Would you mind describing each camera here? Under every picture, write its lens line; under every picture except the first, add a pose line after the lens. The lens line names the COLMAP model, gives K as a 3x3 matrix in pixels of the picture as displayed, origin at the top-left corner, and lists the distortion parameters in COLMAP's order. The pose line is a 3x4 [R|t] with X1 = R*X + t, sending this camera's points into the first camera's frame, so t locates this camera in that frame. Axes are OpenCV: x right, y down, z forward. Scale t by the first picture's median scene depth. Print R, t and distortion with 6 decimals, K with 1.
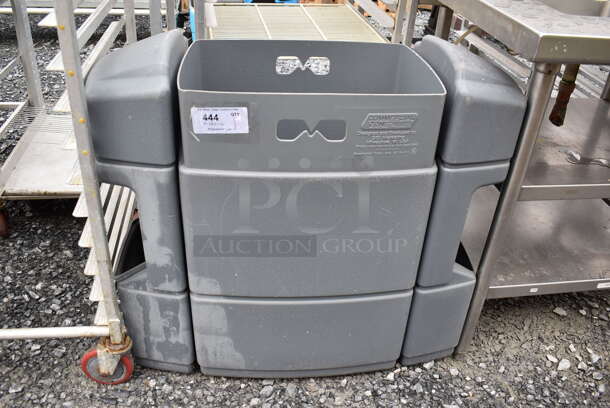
lens RADIAL K [[530.0, 0, 305.0], [0, 530.0, 204.0], [0, 0, 1]] dist [-0.064345, -0.002544]
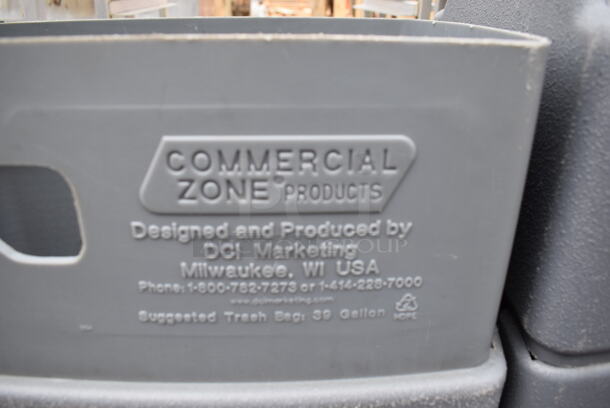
lens RADIAL K [[472.0, 0, 305.0], [0, 472.0, 204.0], [0, 0, 1]] dist [-0.079514, 0.005589]
pose [[0.994054, 0.007650, -0.108624, 0.149416], [-0.025016, 0.986893, -0.159425, -0.090098], [0.105980, 0.161195, 0.981216, 0.637712]]
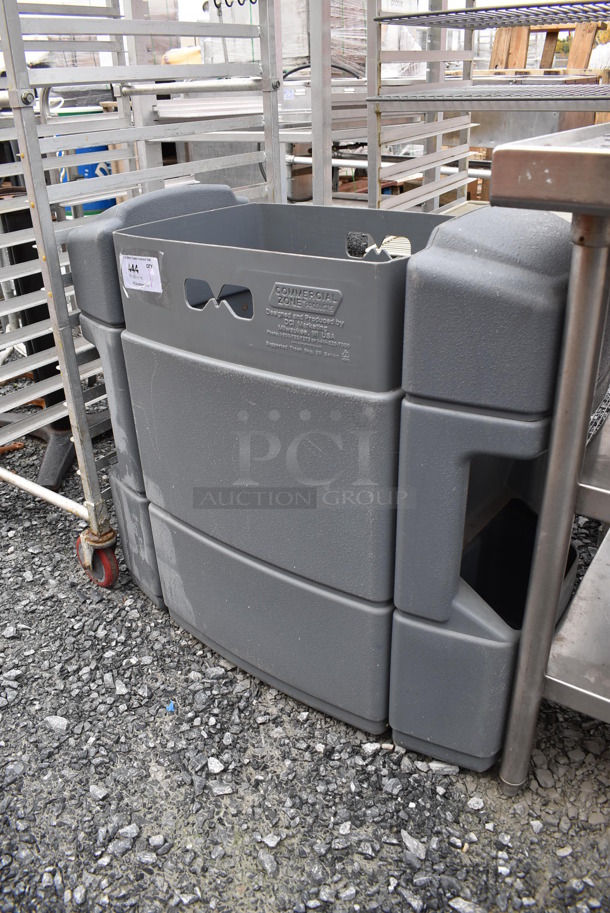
lens RADIAL K [[706.4, 0, 301.9], [0, 706.4, 456.0], [0, 0, 1]] dist [-0.079514, 0.005589]
pose [[0.719929, 0.248827, -0.647910, 0.598627], [-0.303235, 0.952479, 0.028855, 0.003184], [0.624301, 0.175695, 0.761170, 0.289846]]
